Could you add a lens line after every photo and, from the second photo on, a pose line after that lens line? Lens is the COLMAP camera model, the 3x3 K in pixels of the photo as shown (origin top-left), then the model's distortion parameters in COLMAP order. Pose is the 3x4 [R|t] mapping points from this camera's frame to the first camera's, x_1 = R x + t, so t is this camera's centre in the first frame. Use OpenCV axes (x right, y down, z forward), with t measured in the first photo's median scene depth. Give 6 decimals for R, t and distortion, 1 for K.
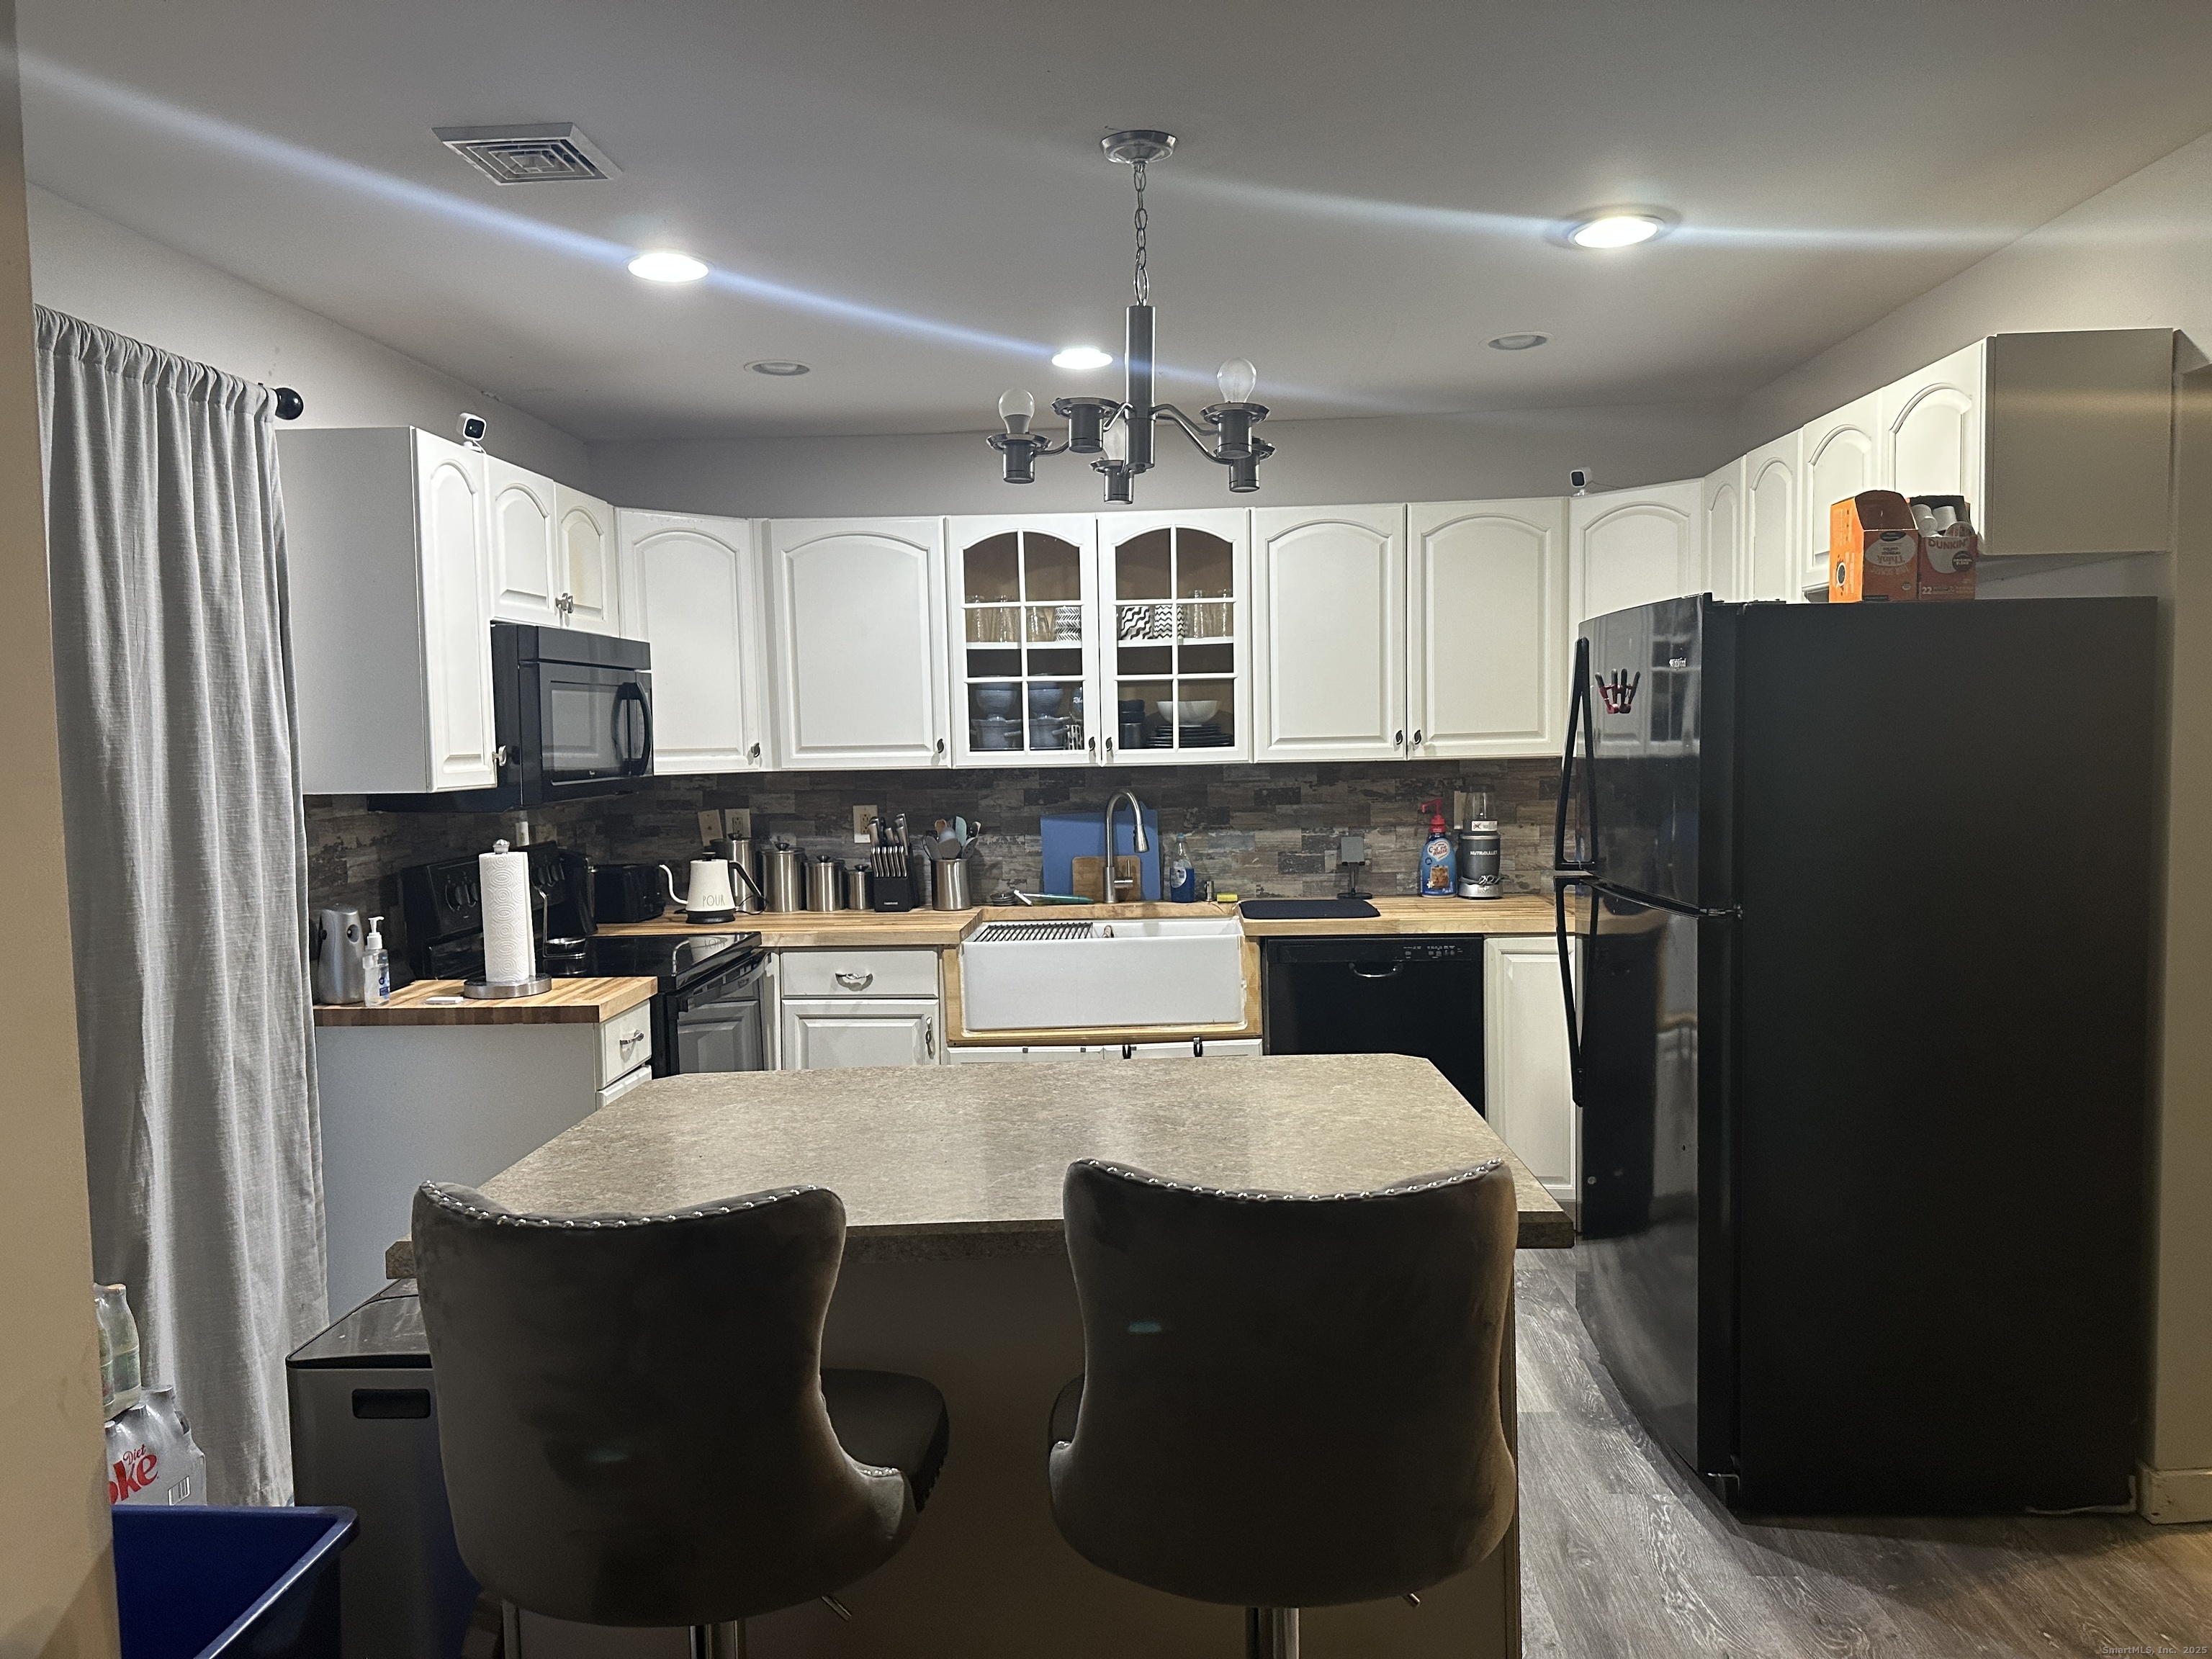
lens RADIAL K [[1525.7, 0, 1106.0], [0, 1525.7, 829.5], [0, 0, 1]] dist [0.170273, -0.287622]
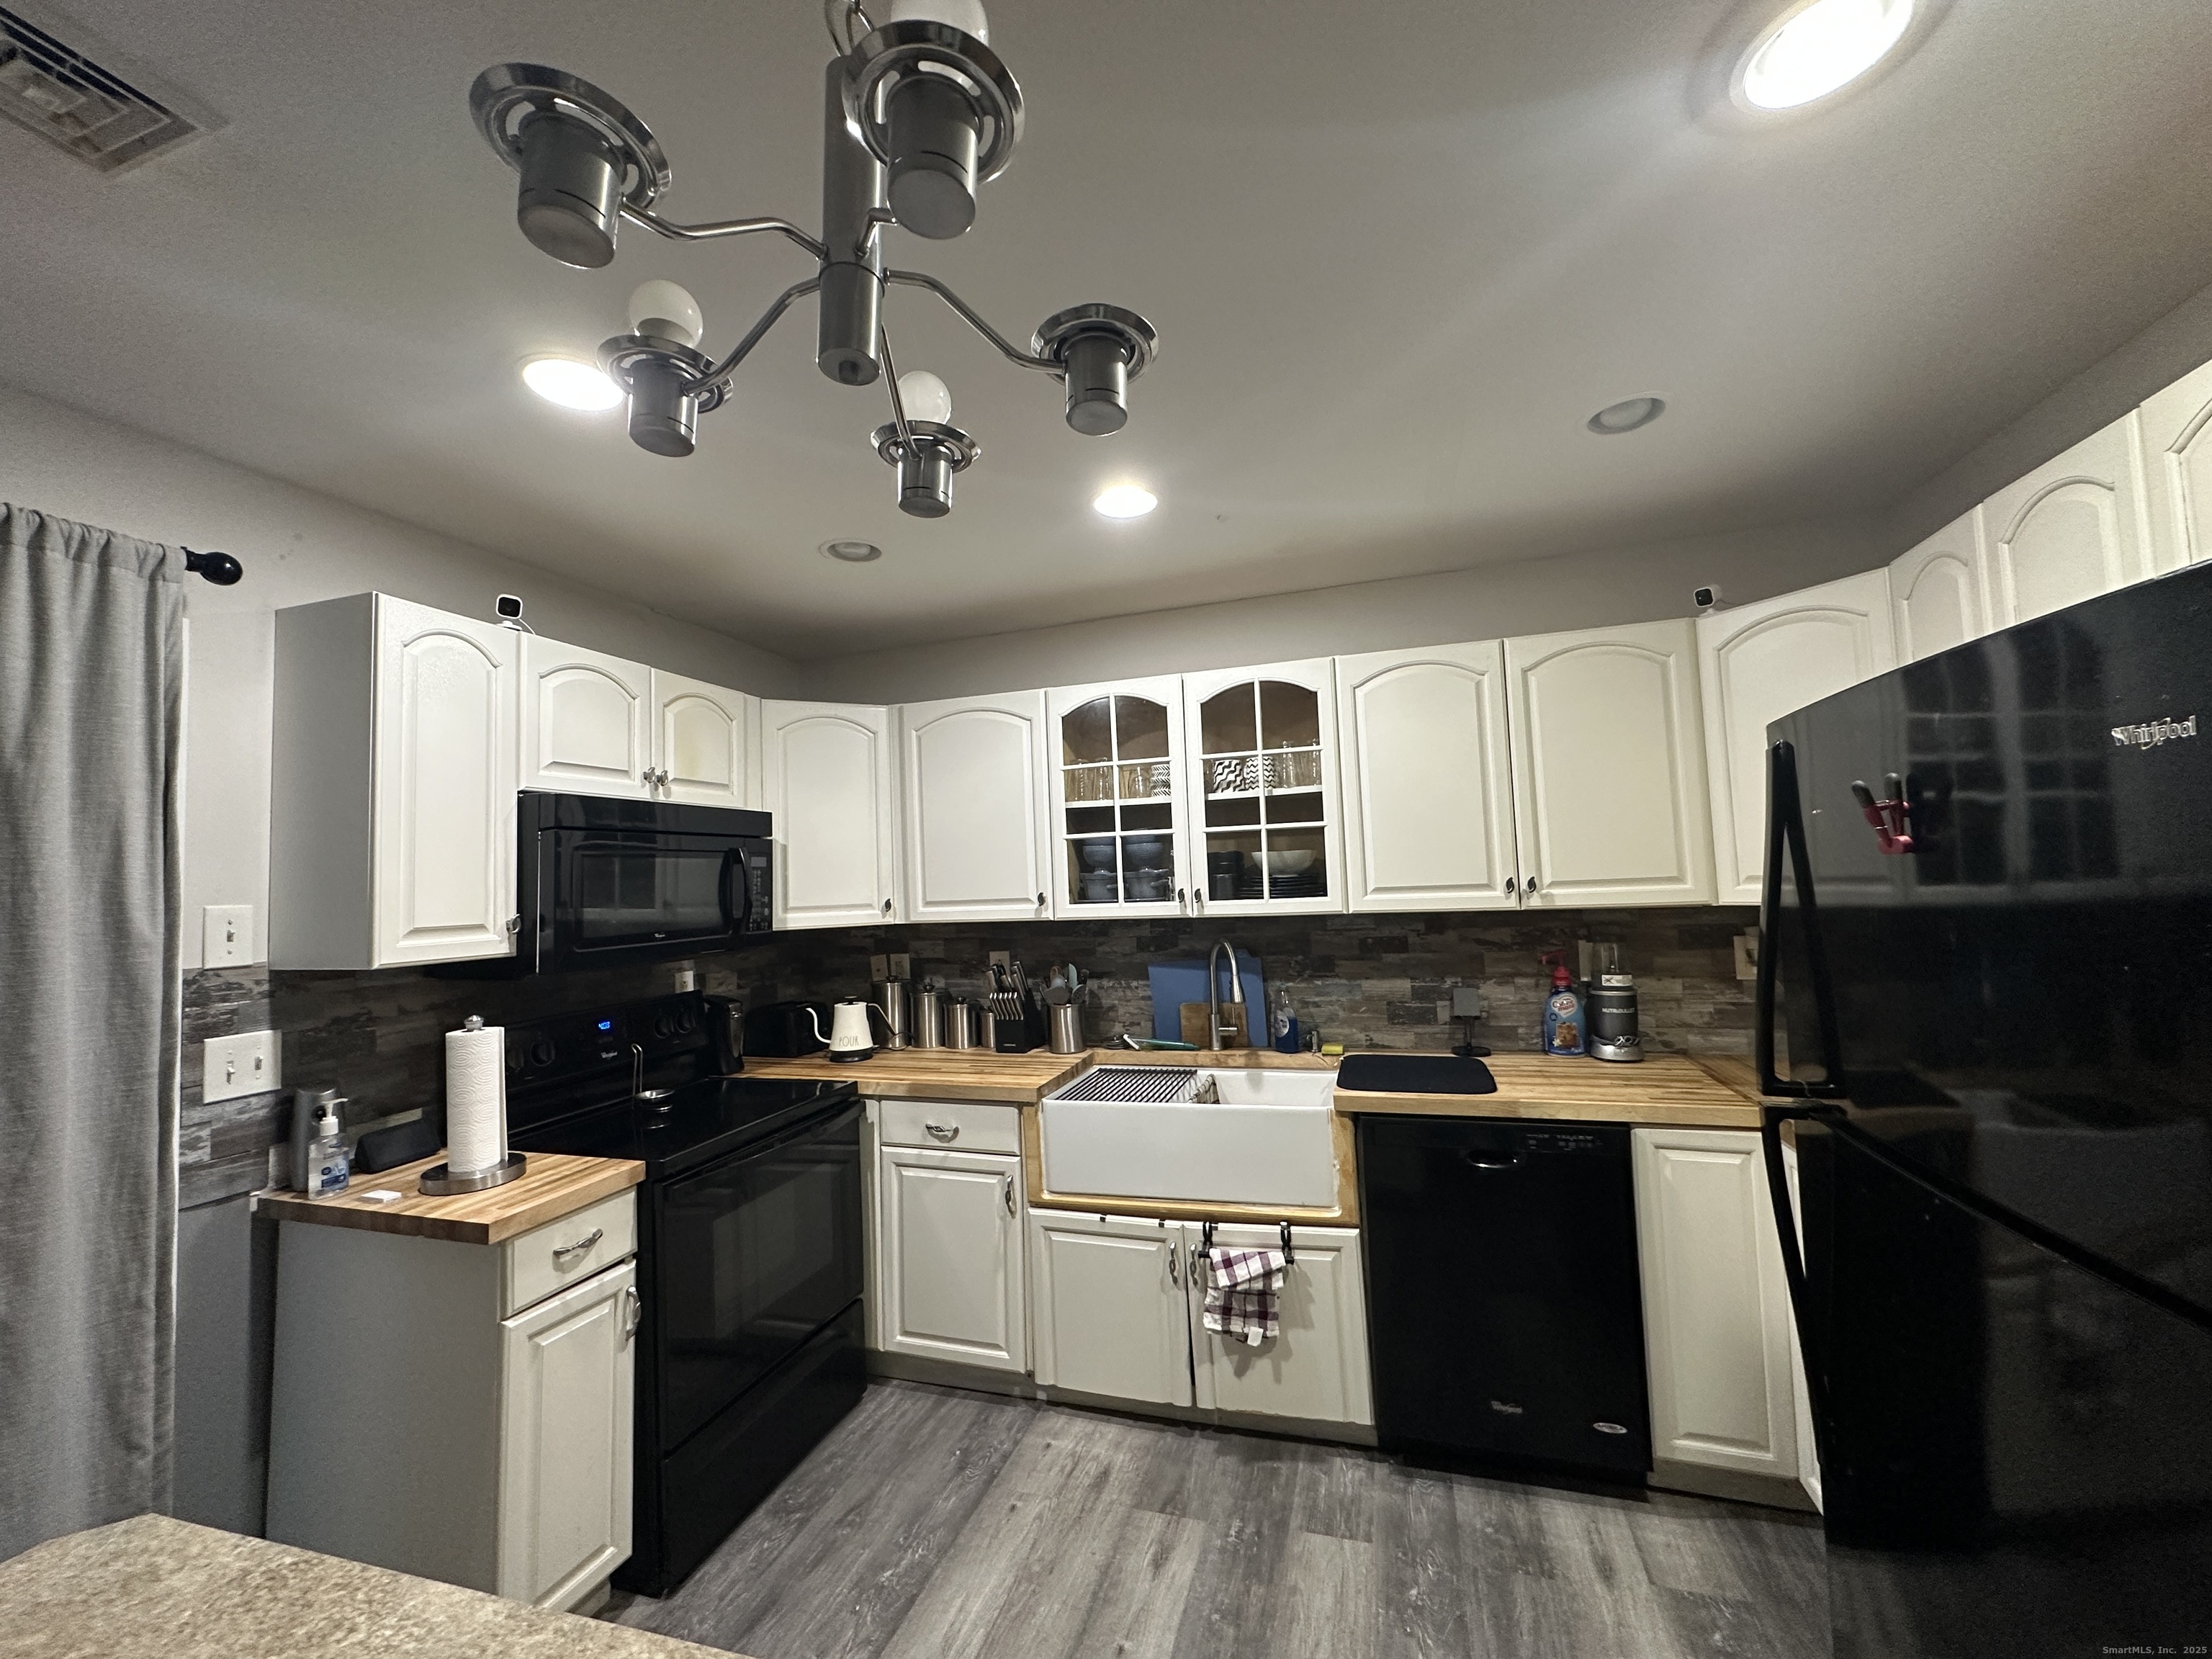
lens RADIAL K [[873.8, 0, 1106.0], [0, 873.8, 829.5], [0, 0, 1]] dist [-0.000158, -0.000118]
pose [[0.965473, -0.031462, -0.258595, 0.092915], [0.001333, 0.993264, -0.115866, -0.032442], [0.260499, 0.111521, 0.959012, 0.427426]]
